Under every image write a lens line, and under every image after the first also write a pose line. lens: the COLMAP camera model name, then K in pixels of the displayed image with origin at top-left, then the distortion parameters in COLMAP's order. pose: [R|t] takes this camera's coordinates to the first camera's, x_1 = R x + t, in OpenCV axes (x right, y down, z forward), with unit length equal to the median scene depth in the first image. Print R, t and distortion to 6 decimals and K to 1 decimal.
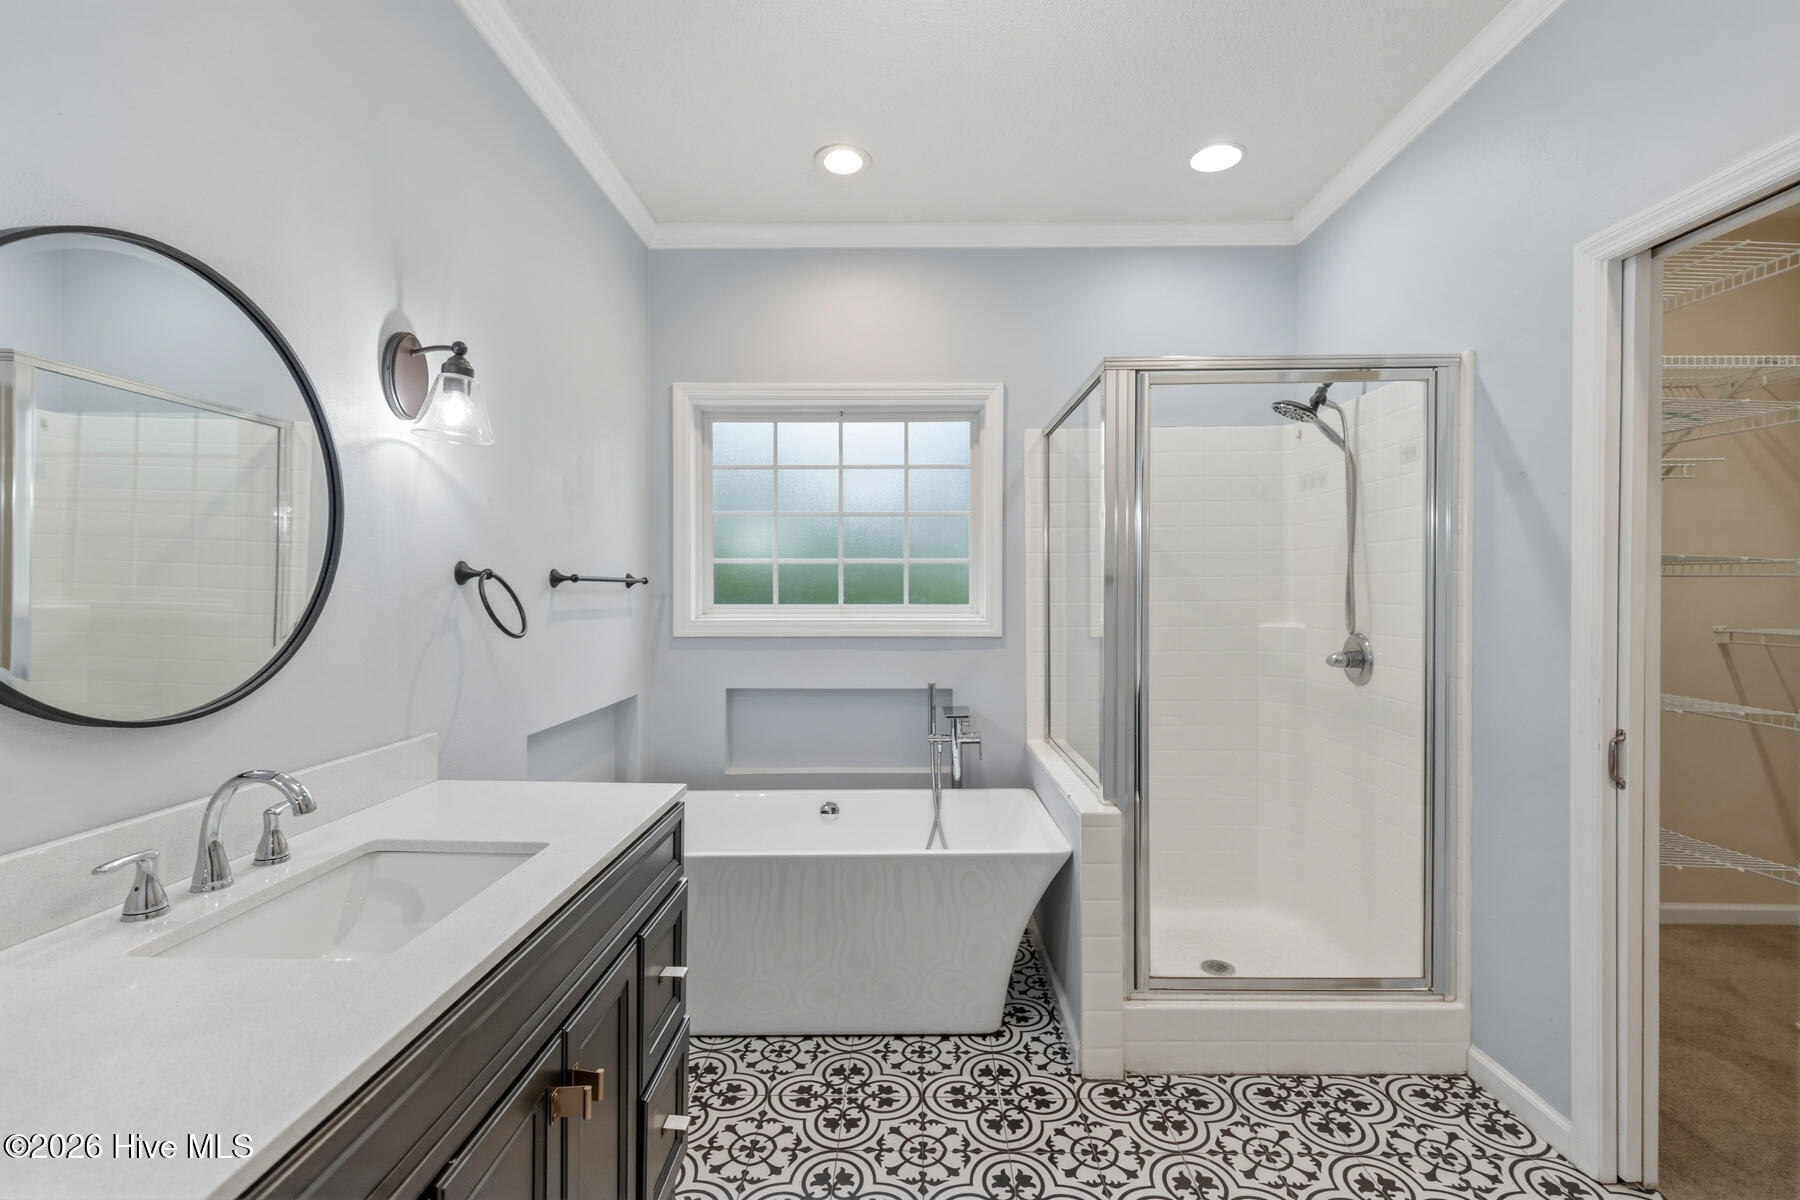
lens RADIAL K [[804.3, 0, 900.4], [0, 804.3, 596.3], [0, 0, 1]] dist [0.005376, 0.000194]
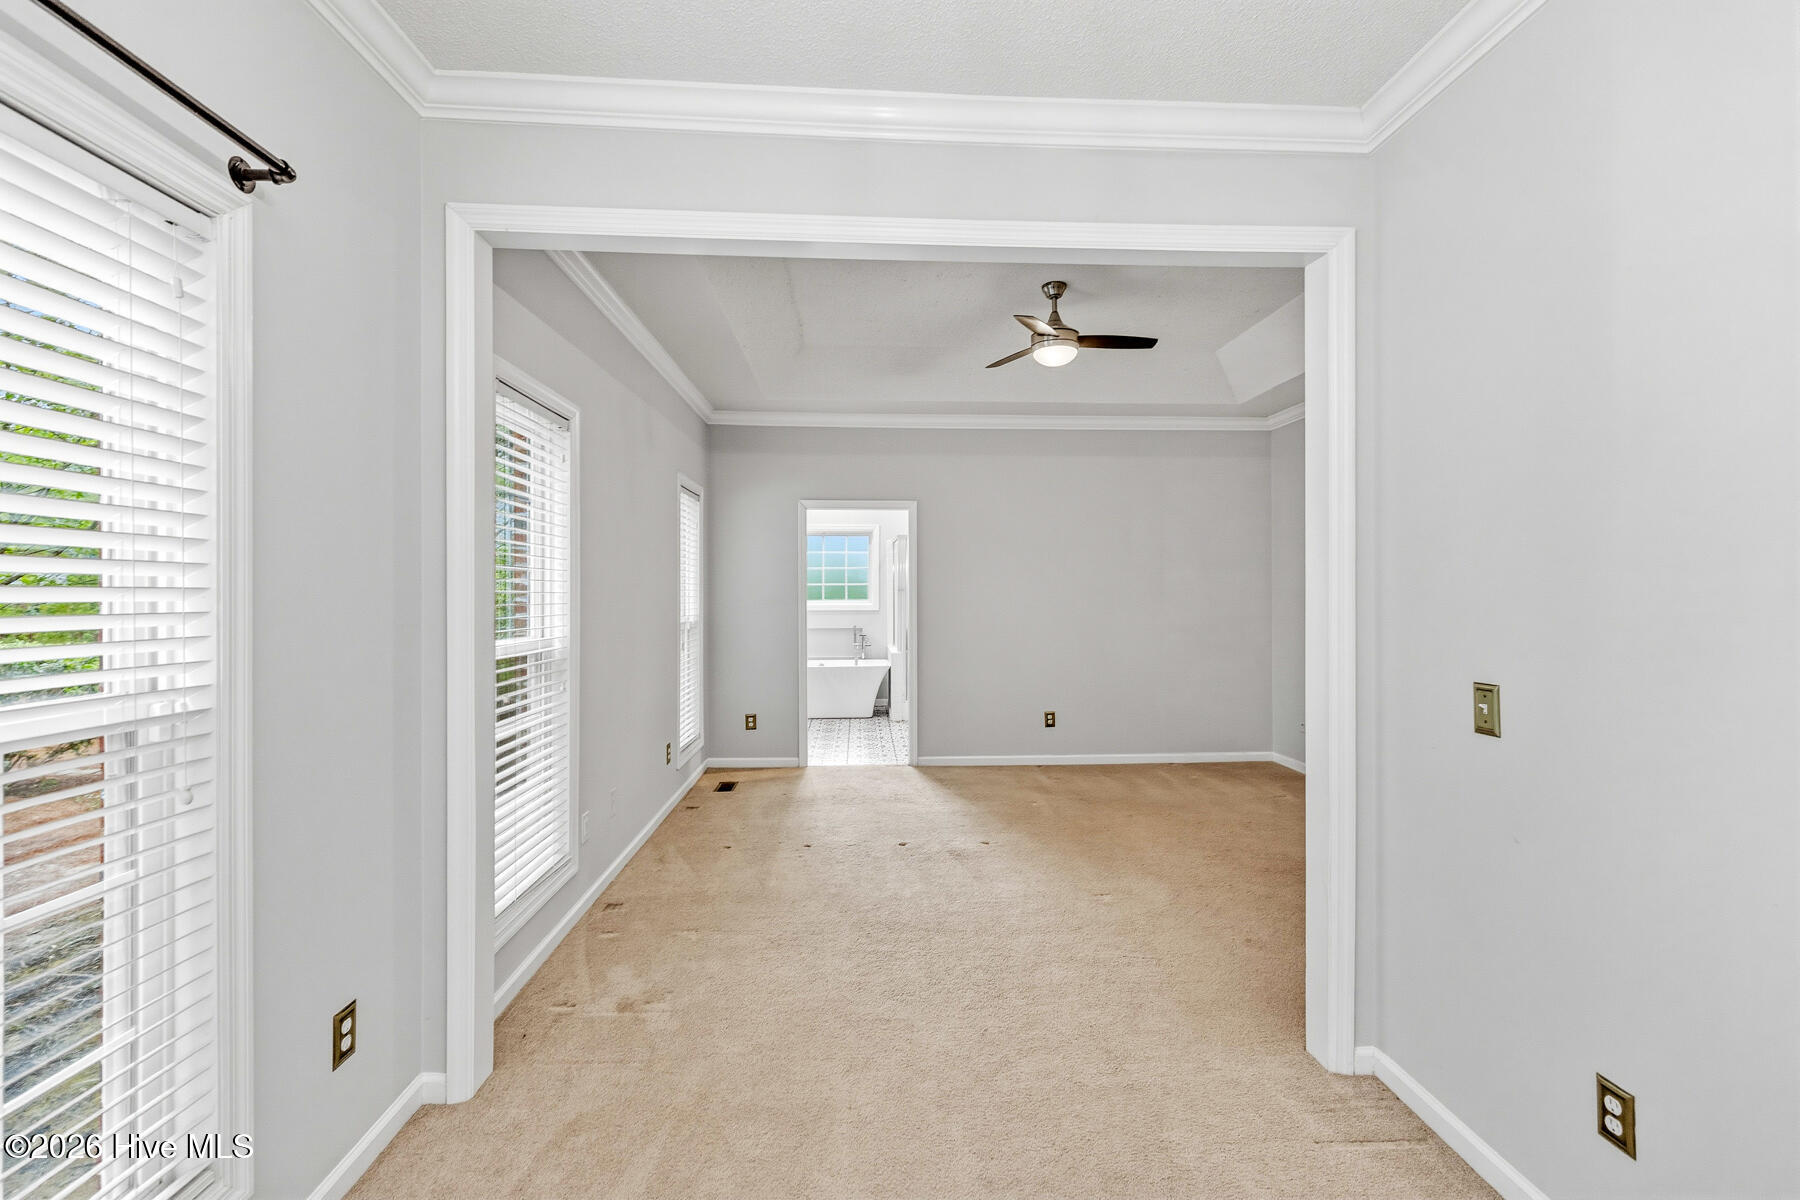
lens RADIAL K [[804.3, 0, 901.2], [0, 804.3, 596.0], [0, 0, 1]] dist [0.005376, 0.000194]
pose [[0.997901, 0.003806, 0.064649, 0.017065], [-0.003787, 0.999993, -0.000416, -0.000135], [-0.064650, 0.000170, 0.997908, -1.940177]]
